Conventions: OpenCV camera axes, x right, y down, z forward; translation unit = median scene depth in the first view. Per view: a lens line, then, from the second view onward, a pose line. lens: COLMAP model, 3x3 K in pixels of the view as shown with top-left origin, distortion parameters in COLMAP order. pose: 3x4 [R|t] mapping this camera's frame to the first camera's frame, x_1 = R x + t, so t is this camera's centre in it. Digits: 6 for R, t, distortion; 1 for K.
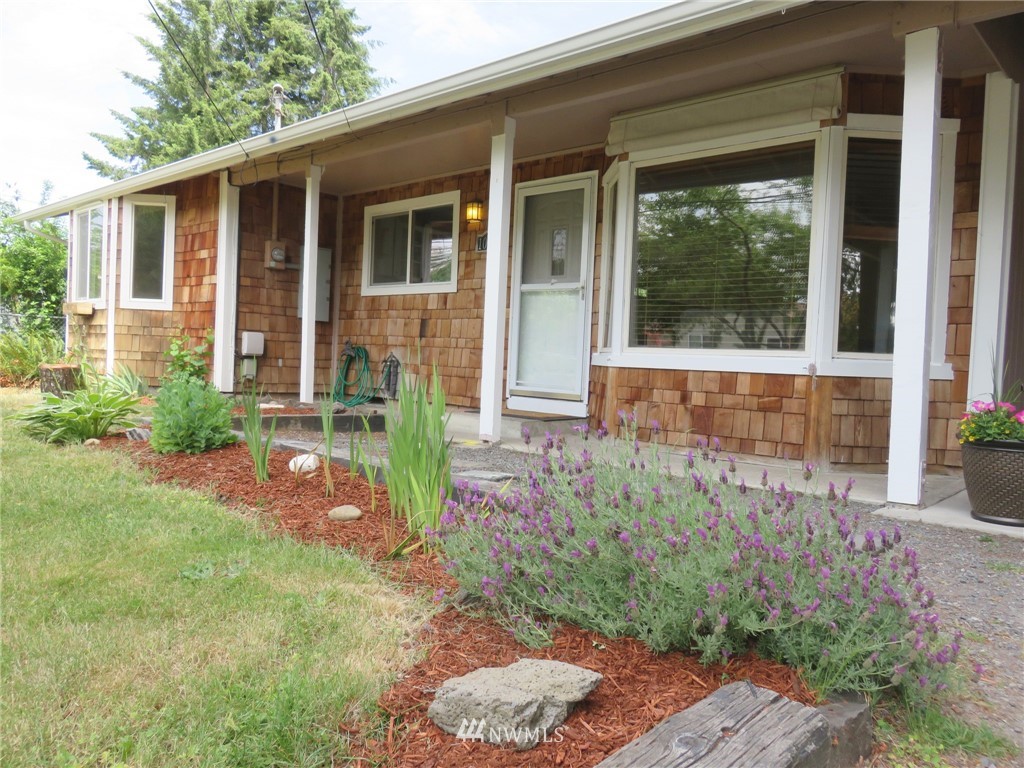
lens RADIAL K [[767.2, 0, 508.1], [0, 767.2, 378.7], [0, 0, 1]] dist [0.002719, -0.006332]
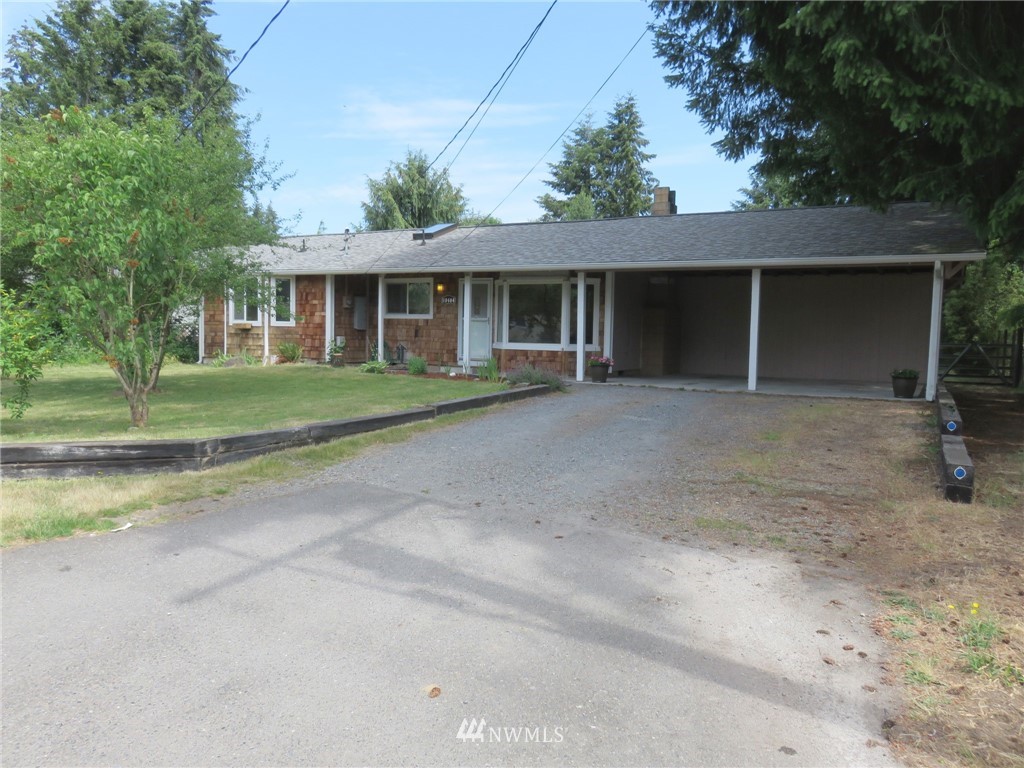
lens RADIAL K [[767.2, 0, 511.8], [0, 767.2, 384.9], [0, 0, 1]] dist [0.002719, -0.006332]
pose [[0.969663, -0.037735, 0.241514, -0.397876], [0.025823, 0.998297, 0.052302, -0.022133], [-0.243076, -0.044479, 0.968987, -1.368872]]
